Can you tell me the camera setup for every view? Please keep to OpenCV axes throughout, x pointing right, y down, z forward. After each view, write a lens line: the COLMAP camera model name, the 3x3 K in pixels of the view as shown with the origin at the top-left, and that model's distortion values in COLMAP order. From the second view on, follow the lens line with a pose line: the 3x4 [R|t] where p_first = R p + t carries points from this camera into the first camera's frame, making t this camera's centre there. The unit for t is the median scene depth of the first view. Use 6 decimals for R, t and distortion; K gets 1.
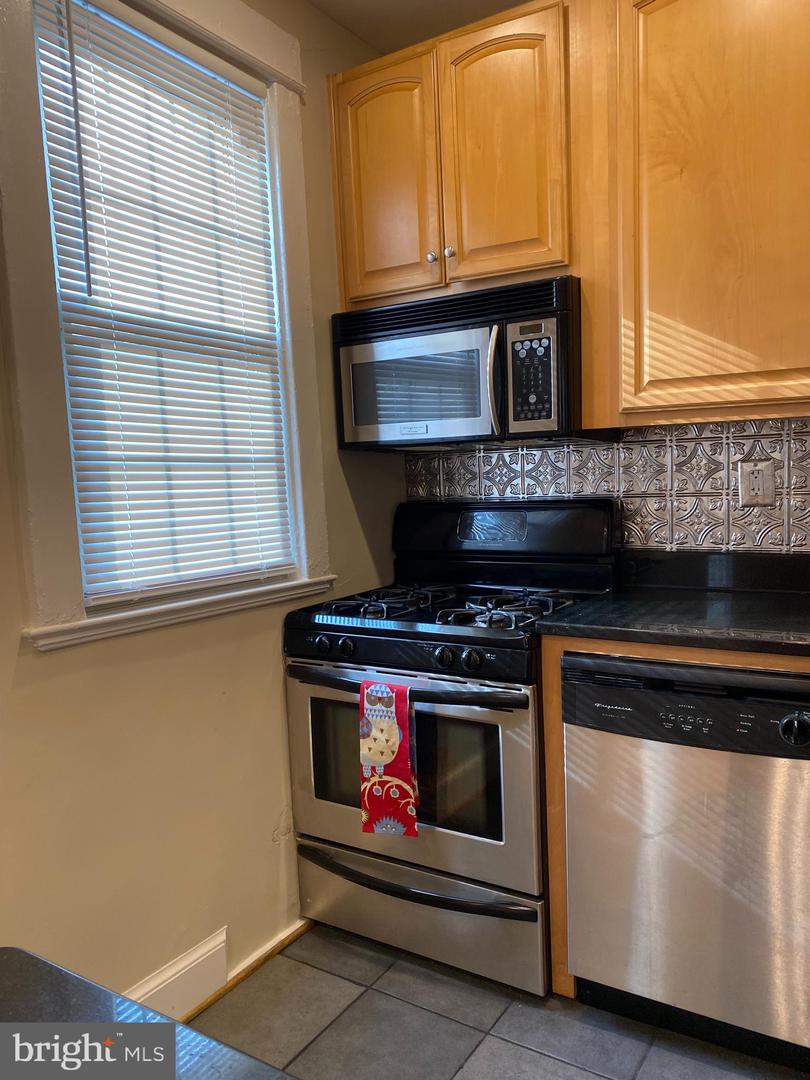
lens RADIAL K [[818.8, 0, 405.9], [0, 818.8, 547.9], [0, 0, 1]] dist [0.053381, -0.047619]
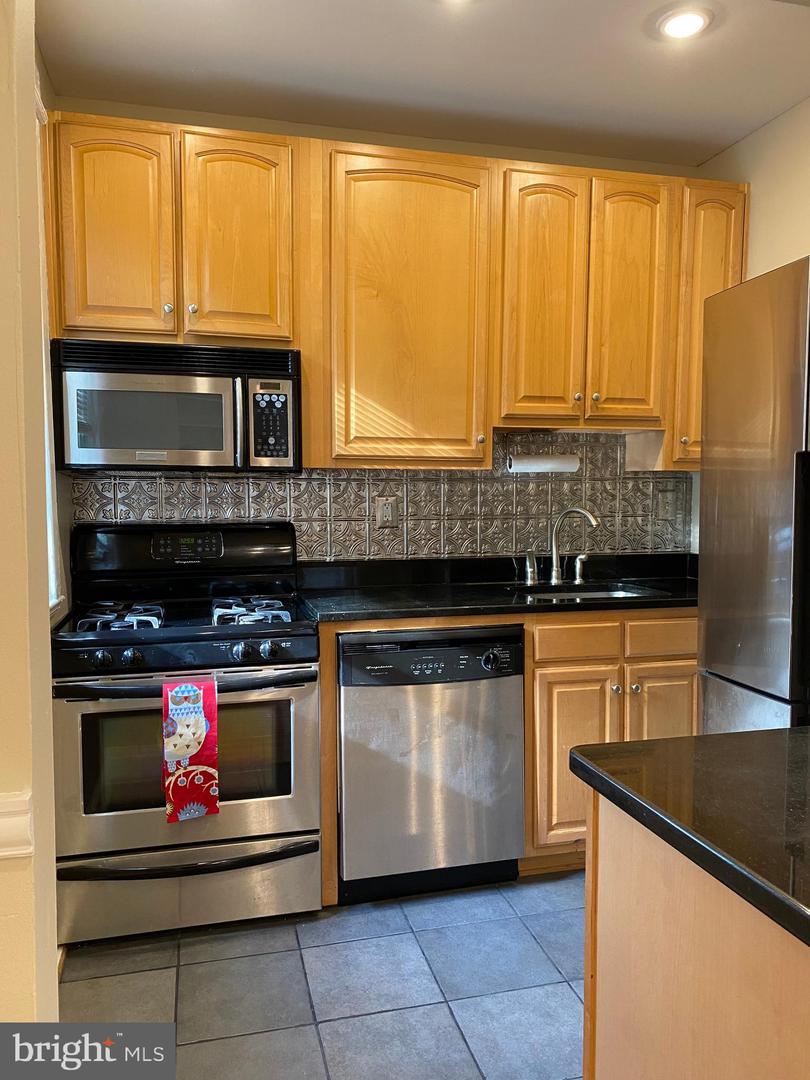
lens RADIAL K [[818.8, 0, 410.2], [0, 818.8, 543.5], [0, 0, 1]] dist [0.053381, -0.047619]
pose [[0.678264, -0.009966, 0.734750, -0.638037], [0.047787, 0.998390, -0.030571, 0.023555], [-0.733263, 0.055846, 0.677648, 0.005900]]
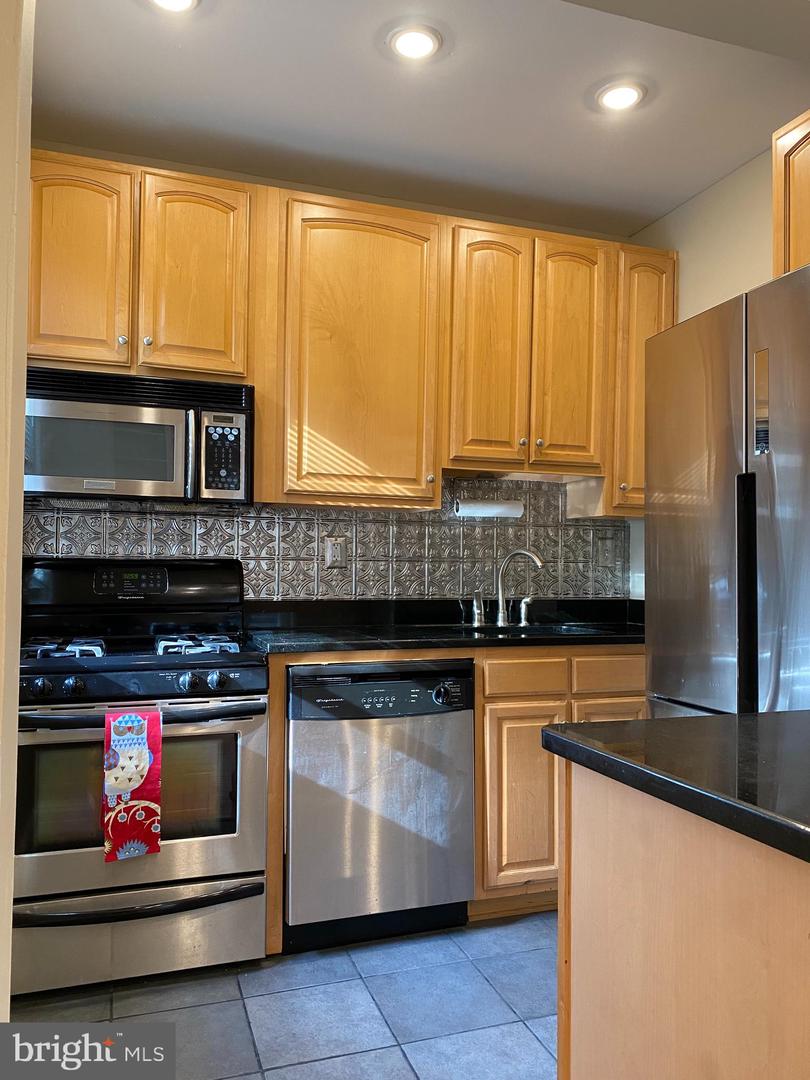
lens RADIAL K [[818.8, 0, 407.2], [0, 818.8, 547.8], [0, 0, 1]] dist [0.053381, -0.047619]
pose [[0.618532, 0.062906, 0.783238, -0.660488], [0.045251, 0.992284, -0.115431, 0.090376], [-0.784456, 0.106840, 0.610913, 0.028795]]
